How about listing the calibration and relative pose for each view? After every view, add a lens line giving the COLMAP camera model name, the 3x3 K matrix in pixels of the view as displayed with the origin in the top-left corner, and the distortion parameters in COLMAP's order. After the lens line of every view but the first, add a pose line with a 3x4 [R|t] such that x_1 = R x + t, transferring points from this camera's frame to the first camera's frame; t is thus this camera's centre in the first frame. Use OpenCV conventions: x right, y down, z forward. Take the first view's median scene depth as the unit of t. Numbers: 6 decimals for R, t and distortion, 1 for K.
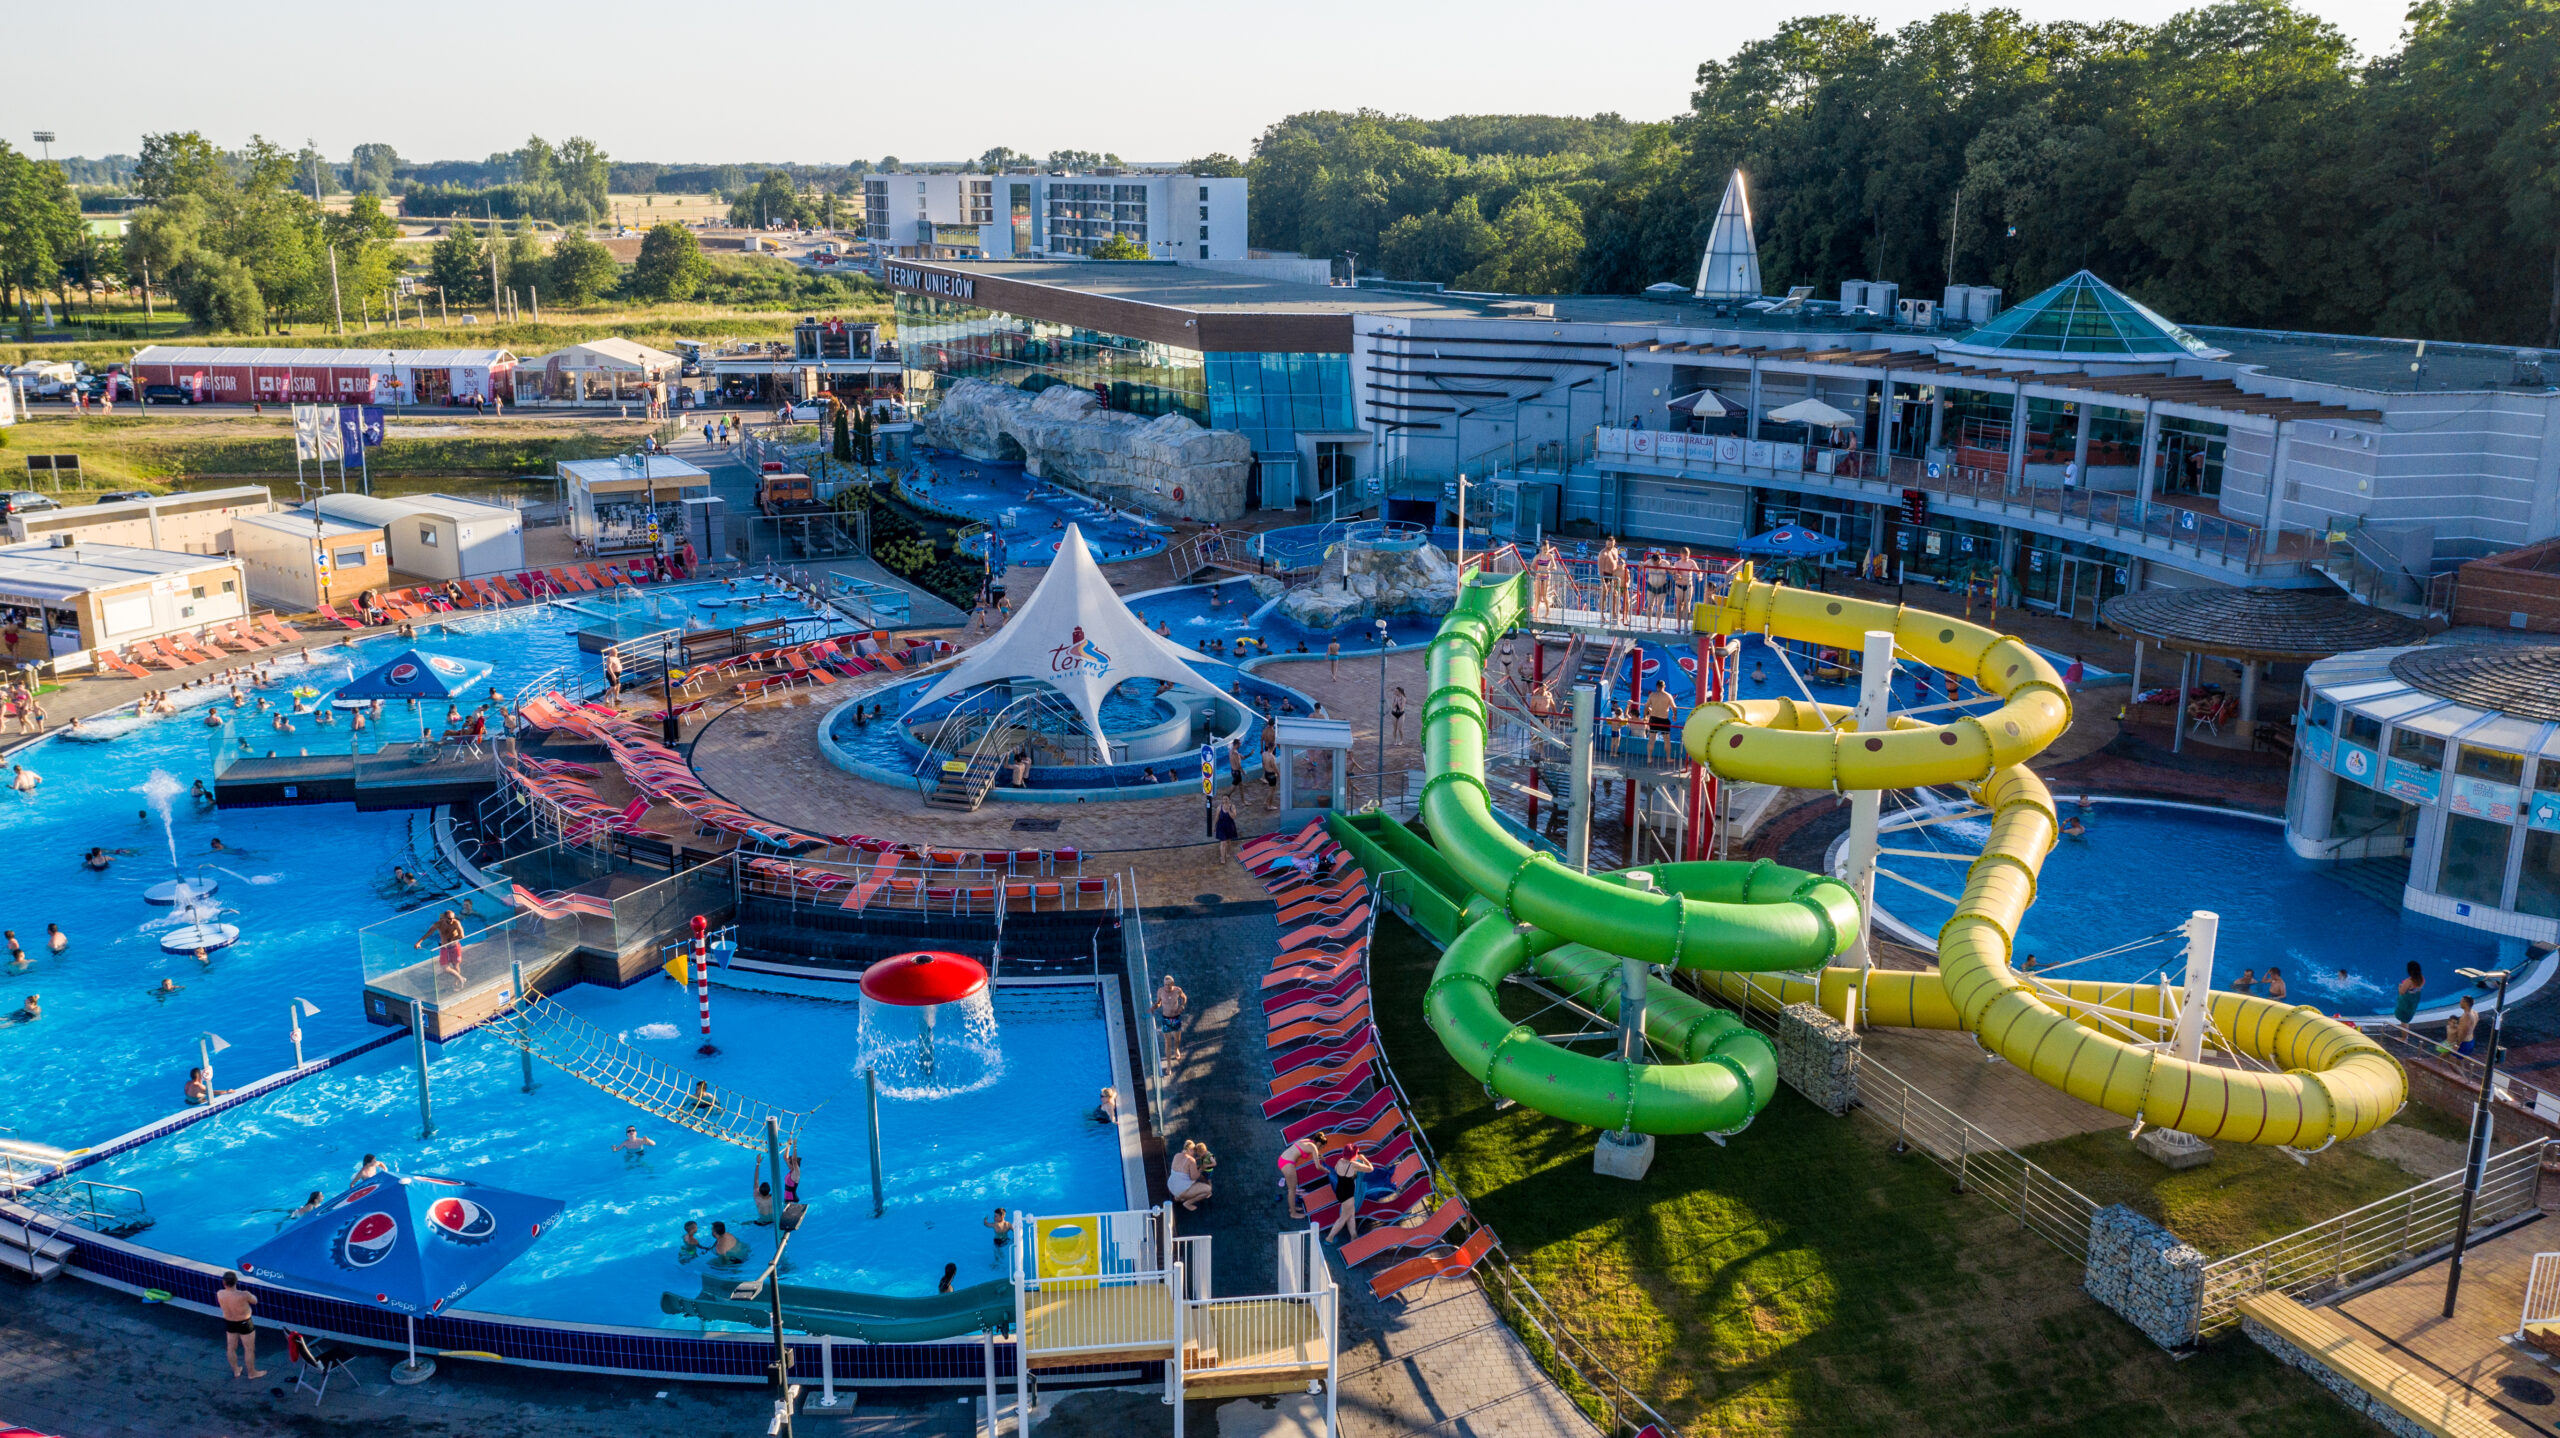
lens RADIAL K [[2030.3, 0, 1275.2], [0, 2030.3, 719.8], [0, 0, 1]] dist [0.009748, -0.001614]
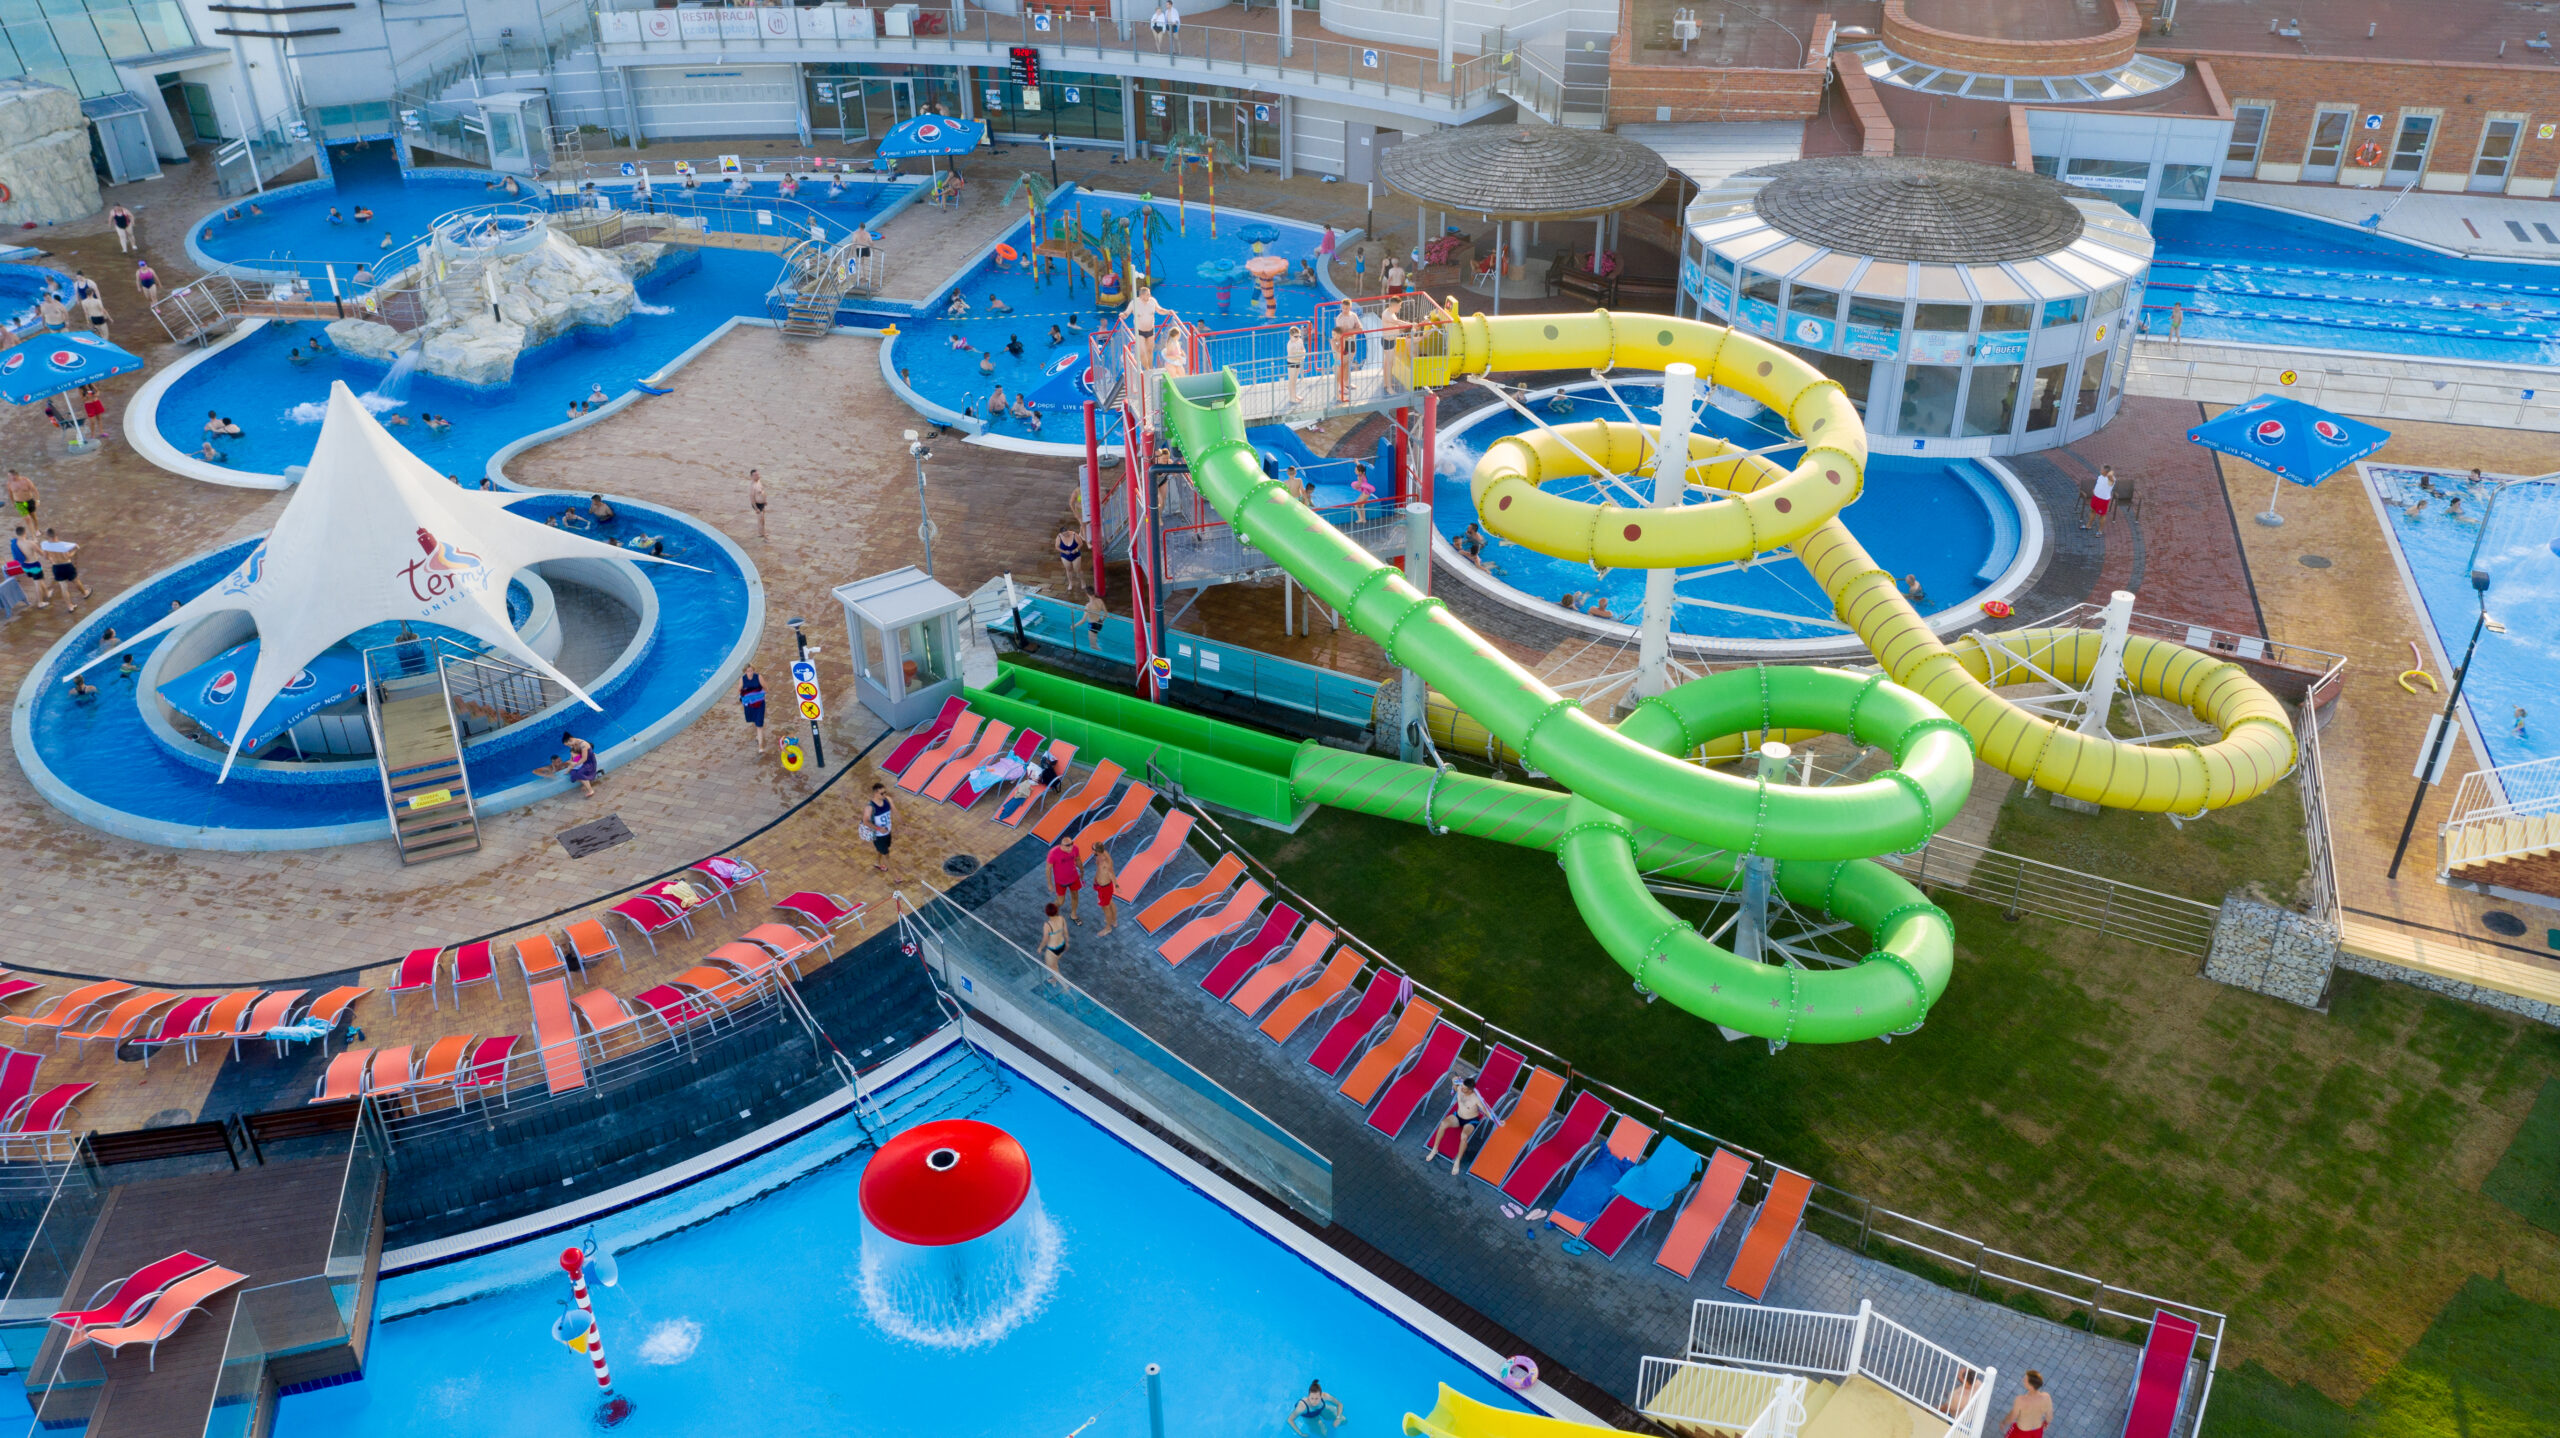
lens RADIAL K [[2030.3, 0, 1281.0], [0, 2030.3, 713.3], [0, 0, 1]] dist [0.009748, -0.001614]
pose [[0.751645, -0.355327, 0.555674, -0.325465], [0.186842, 0.922679, 0.337274, -0.191478], [-0.632551, -0.149687, 0.759916, 0.297147]]
